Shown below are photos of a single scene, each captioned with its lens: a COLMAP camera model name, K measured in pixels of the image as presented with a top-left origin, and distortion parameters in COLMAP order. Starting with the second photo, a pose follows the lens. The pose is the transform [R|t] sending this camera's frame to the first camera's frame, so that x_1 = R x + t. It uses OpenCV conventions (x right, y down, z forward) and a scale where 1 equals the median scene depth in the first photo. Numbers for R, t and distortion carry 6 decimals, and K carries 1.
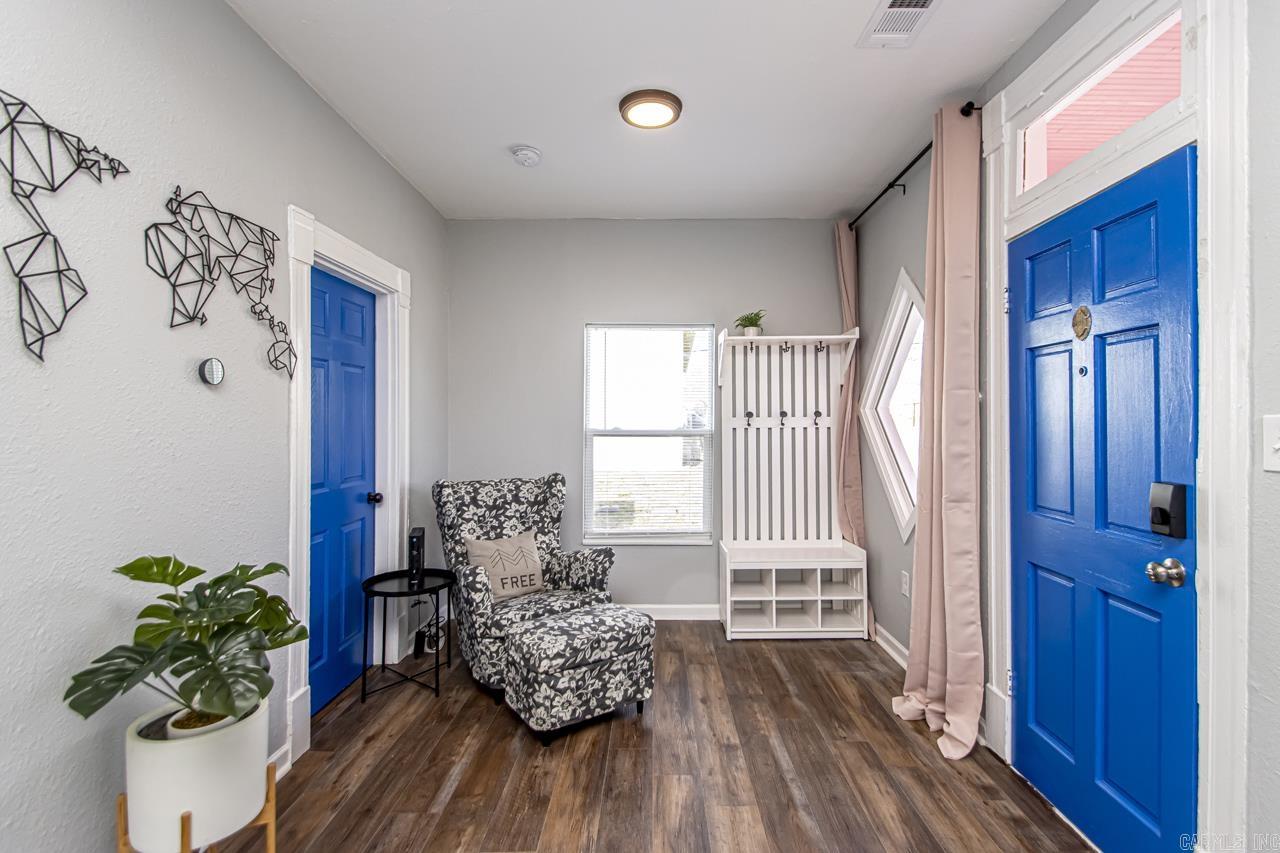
lens RADIAL K [[616.1, 0, 654.8], [0, 616.1, 411.1], [0, 0, 1]] dist [0.022370, -0.016539]
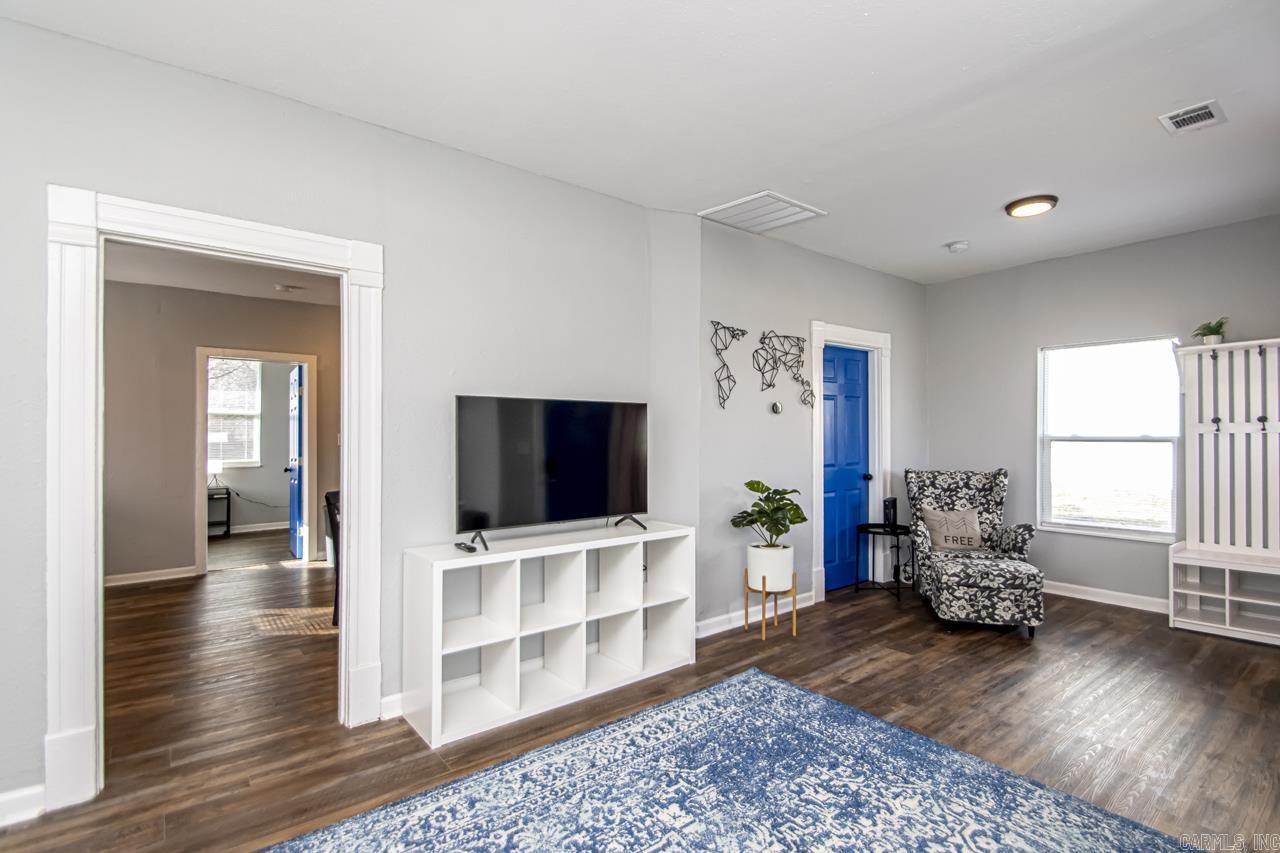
lens RADIAL K [[597.8, 0, 644.7], [0, 597.8, 428.3], [0, 0, 1]] dist [0.028203, -0.018001]
pose [[0.623191, -0.006867, -0.782039, 0.524609], [0.017539, 0.999833, 0.005198, -0.007382], [0.781873, -0.016956, 0.623207, -0.551422]]
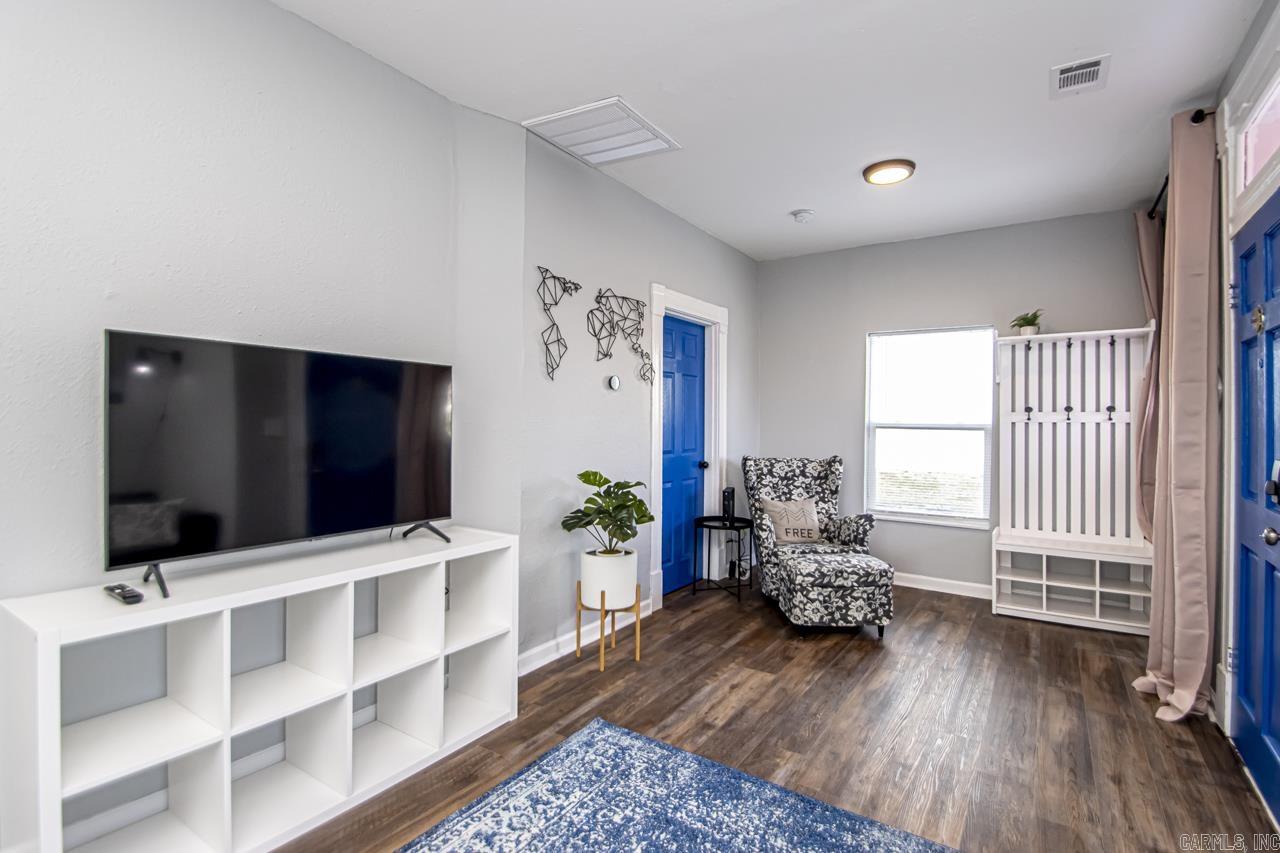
lens RADIAL K [[604.9, 0, 626.5], [0, 604.9, 416.1], [0, 0, 1]] dist [0.018754, -0.016446]
pose [[0.823534, 0.007350, -0.567219, 0.267318], [-0.003668, 0.999964, 0.007631, 0.017413], [0.567255, -0.004204, 0.823532, -0.365633]]
